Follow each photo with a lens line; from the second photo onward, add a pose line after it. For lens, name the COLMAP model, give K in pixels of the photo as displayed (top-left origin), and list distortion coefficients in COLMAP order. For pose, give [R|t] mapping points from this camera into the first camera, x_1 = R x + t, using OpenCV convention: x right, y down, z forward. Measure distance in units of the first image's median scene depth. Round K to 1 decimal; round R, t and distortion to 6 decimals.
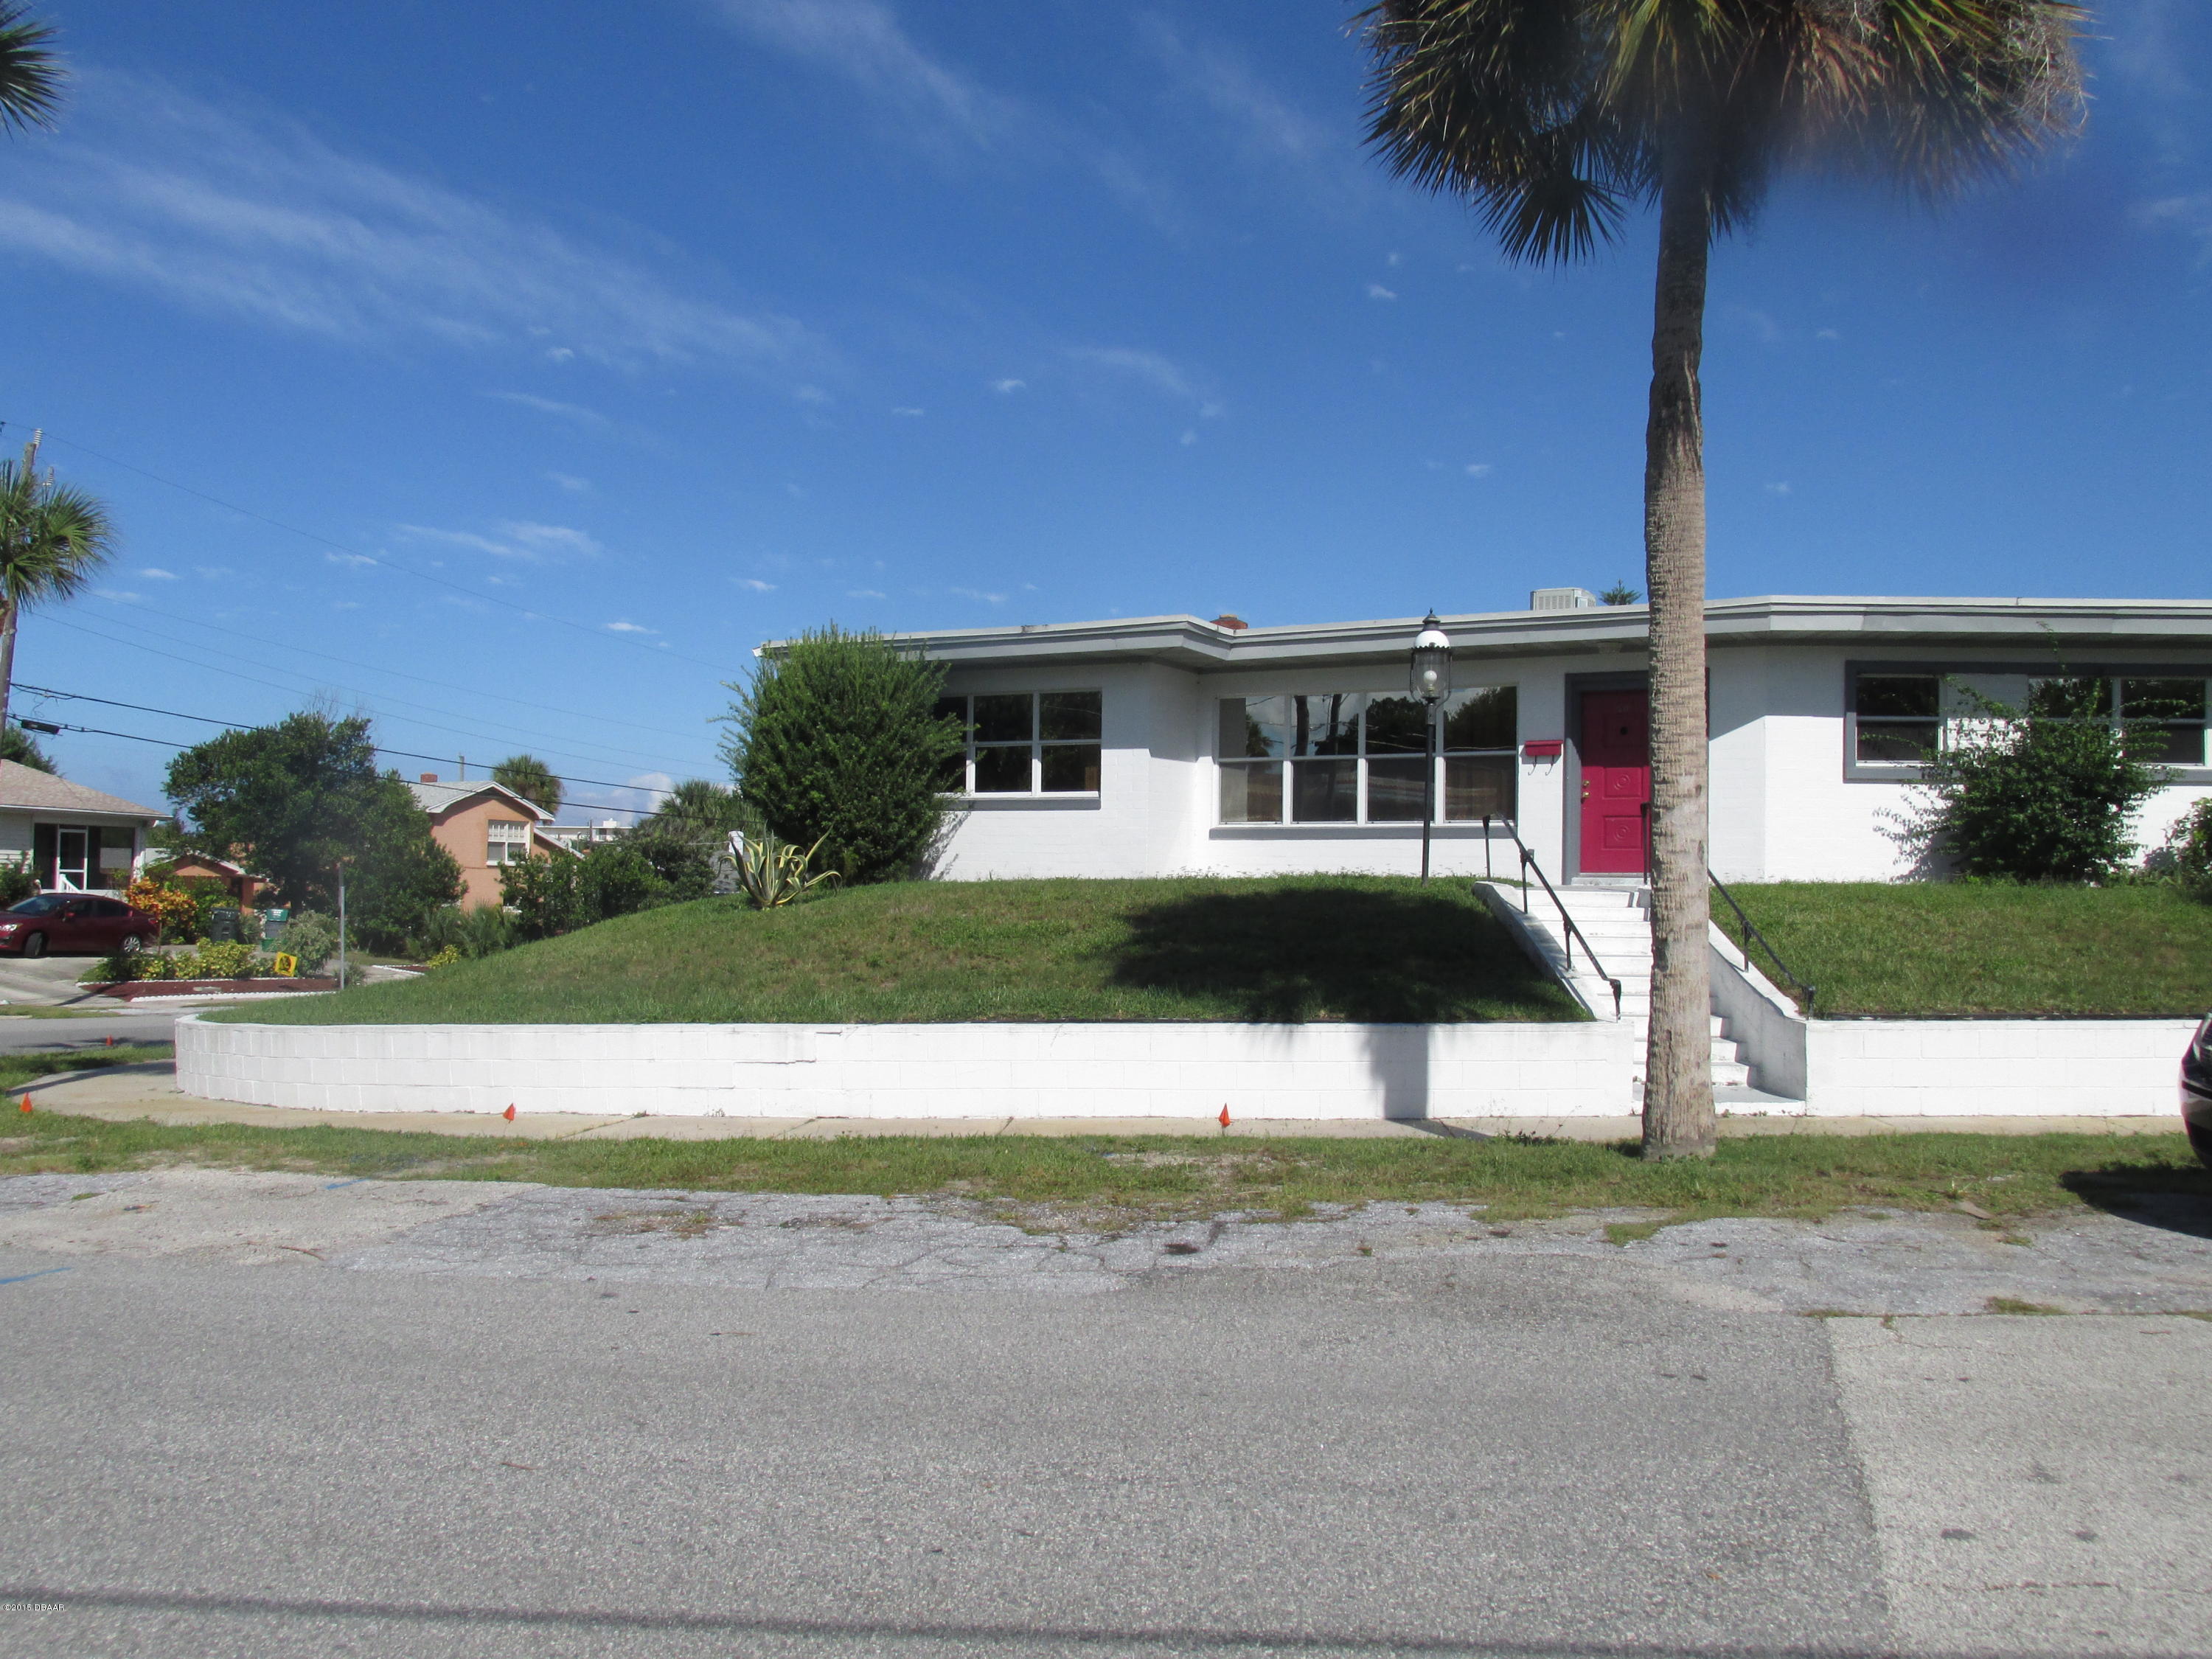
lens RADIAL K [[1860.6, 0, 1125.5], [0, 1860.6, 826.7], [0, 0, 1]] dist [-0.014878, -0.003517]
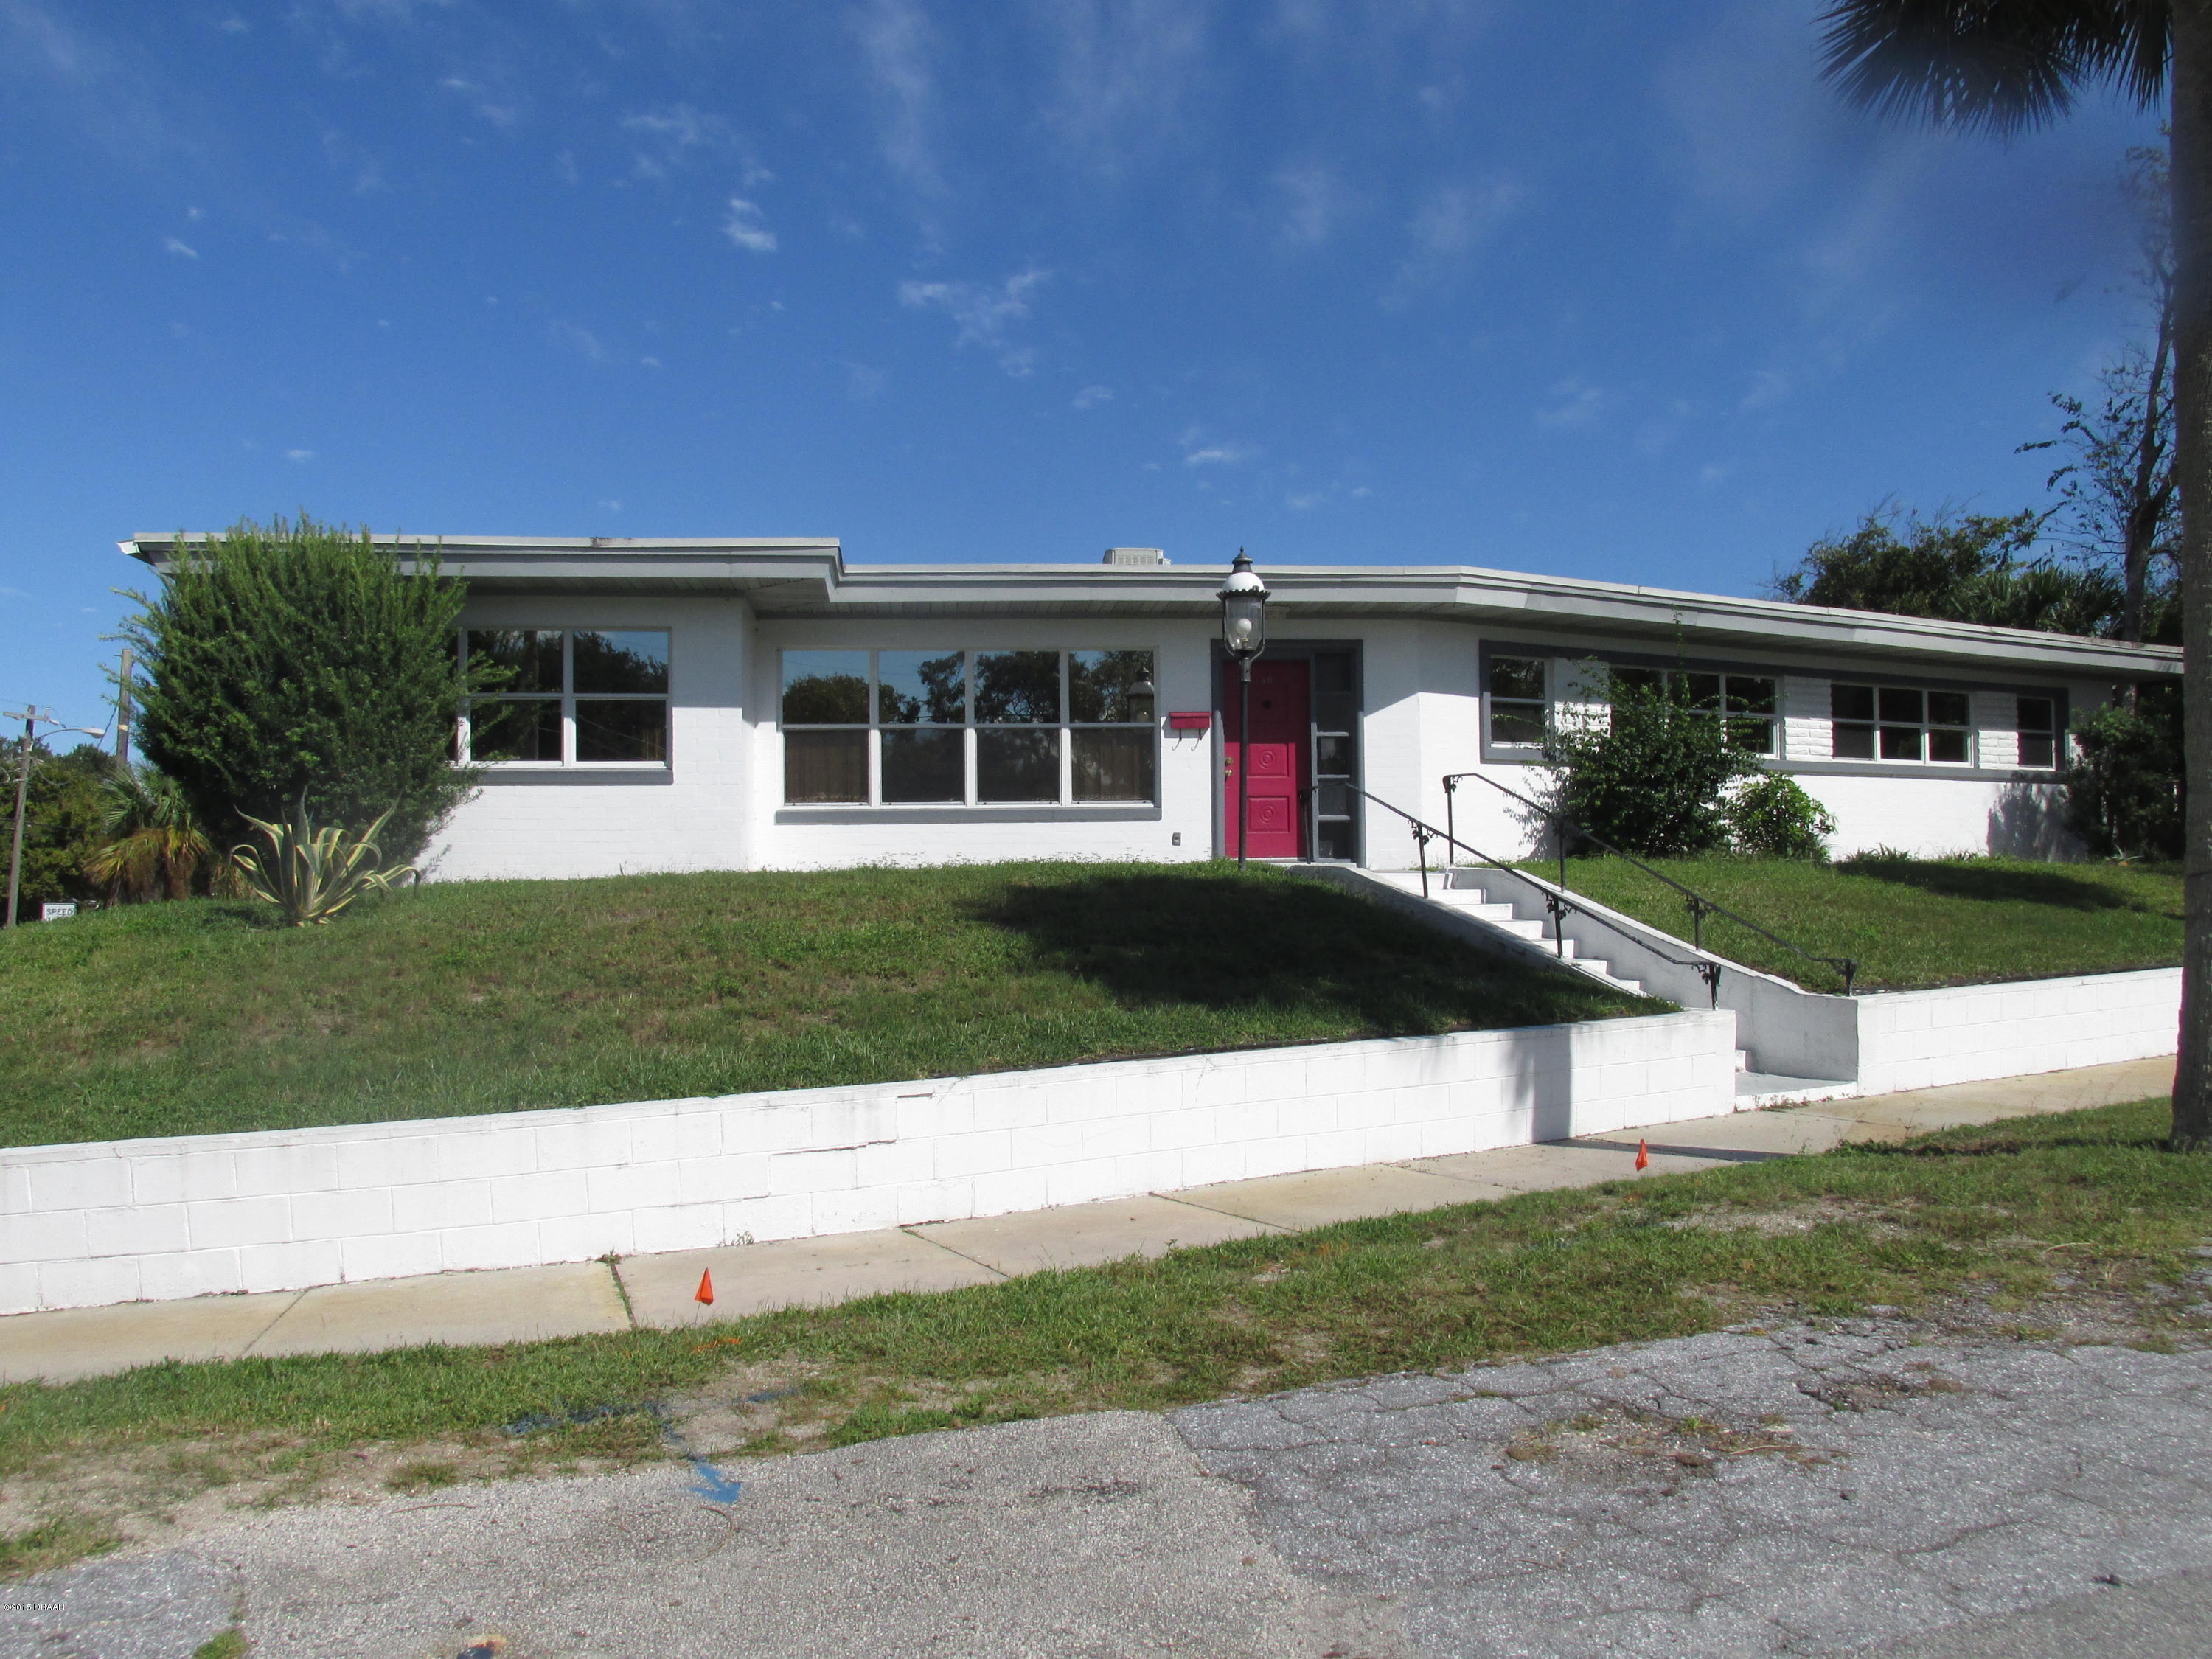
lens RADIAL K [[1860.6, 0, 1101.2], [0, 1860.6, 835.7], [0, 0, 1]] dist [-0.014878, -0.003517]
pose [[0.826341, -0.003516, 0.563159, -0.316906], [0.003578, 0.999993, 0.000994, 0.012429], [-0.563159, 0.001193, 0.826348, 0.278915]]
